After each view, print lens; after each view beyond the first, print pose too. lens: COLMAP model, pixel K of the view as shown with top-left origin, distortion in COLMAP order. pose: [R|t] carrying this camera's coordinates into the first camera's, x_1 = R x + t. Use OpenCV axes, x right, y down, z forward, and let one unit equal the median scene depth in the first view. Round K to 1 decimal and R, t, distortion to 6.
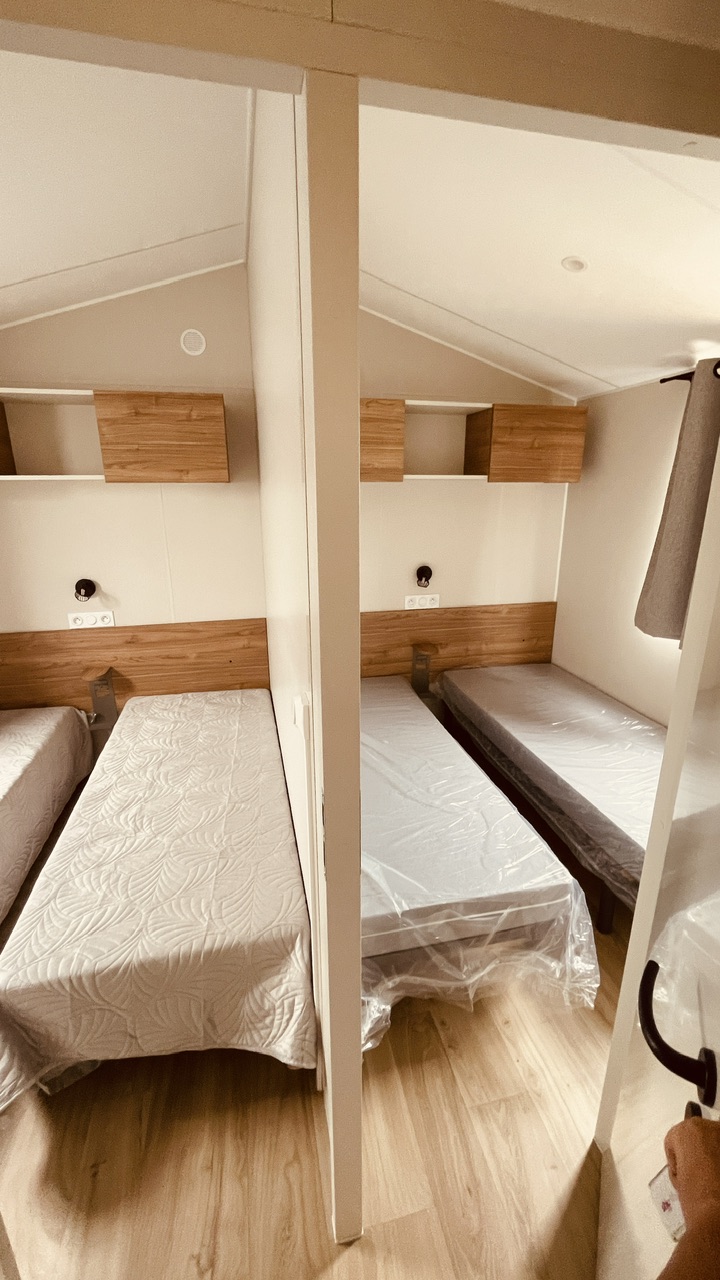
lens RADIAL K [[518.8, 0, 360.2], [0, 518.8, 637.8], [0, 0, 1]] dist [-0.001956, -0.000242]
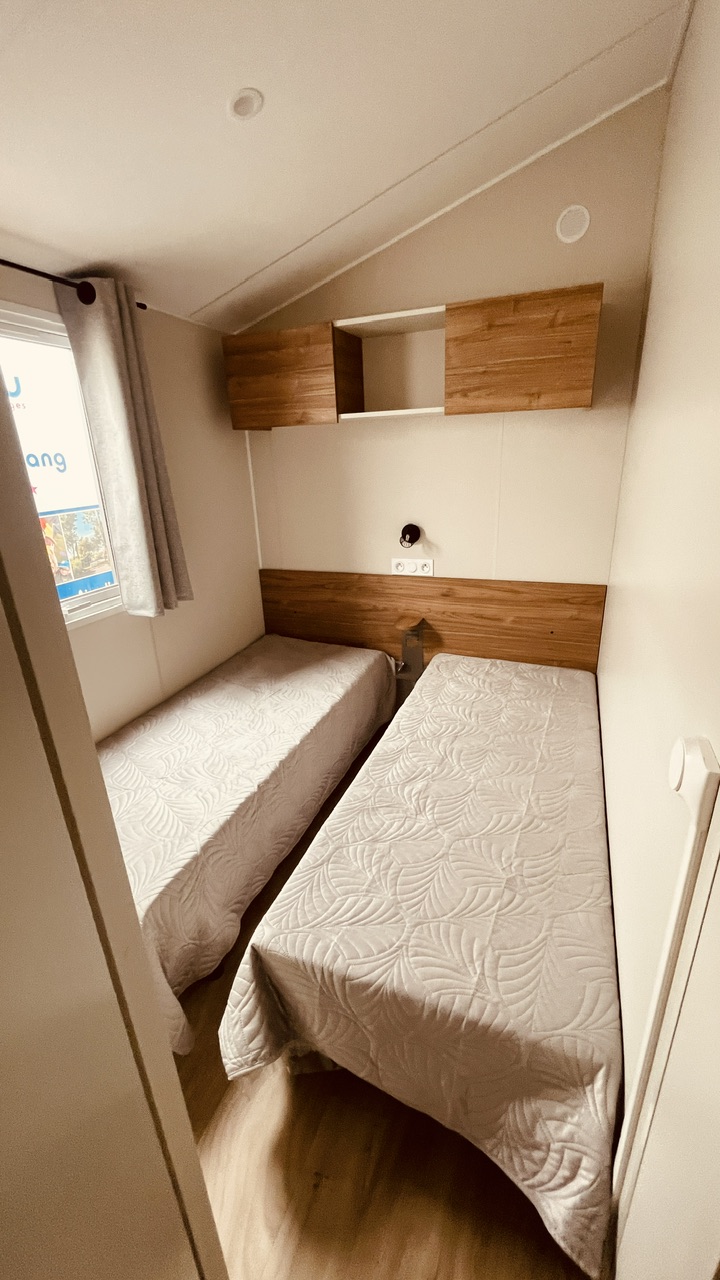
lens RADIAL K [[518.8, 0, 360.2], [0, 518.8, 637.8], [0, 0, 1]] dist [-0.001956, -0.000242]
pose [[0.823481, 0.168538, -0.541732, -0.059807], [-0.122711, 0.985165, 0.119963, -0.010469], [0.553914, -0.032311, 0.831947, 0.156831]]
